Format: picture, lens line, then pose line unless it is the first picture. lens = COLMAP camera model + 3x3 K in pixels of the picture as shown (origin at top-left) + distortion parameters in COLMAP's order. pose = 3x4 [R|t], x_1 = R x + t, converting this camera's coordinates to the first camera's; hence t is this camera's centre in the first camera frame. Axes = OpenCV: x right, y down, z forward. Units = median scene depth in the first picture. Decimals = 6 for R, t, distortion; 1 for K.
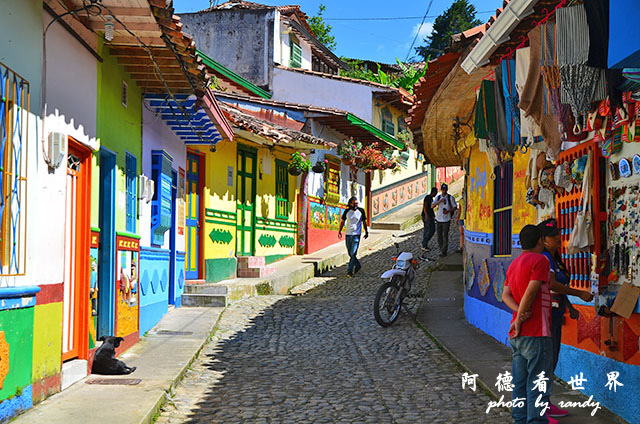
lens RADIAL K [[968.2, 0, 319.1], [0, 968.2, 212.3], [0, 0, 1]] dist [-0.018723, 0.000000]
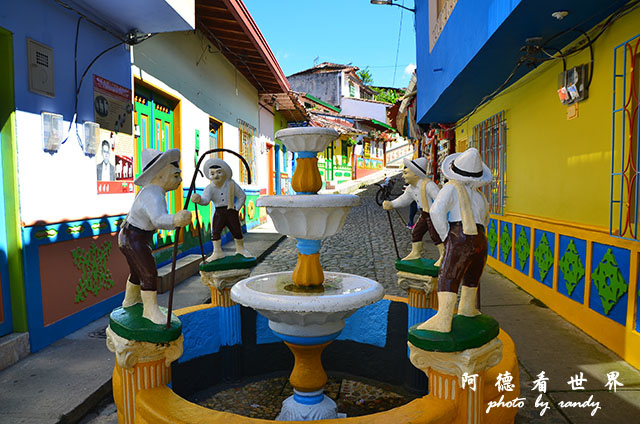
lens RADIAL K [[484.2, 0, 320.5], [0, 484.2, 212.9], [0, 0, 1]] dist [-0.067318, -0.000209]
pose [[0.994073, -0.012610, -0.107985, 0.028803], [0.024203, 0.993994, 0.106724, -0.004528], [0.105991, -0.108705, 0.988407, -0.193225]]
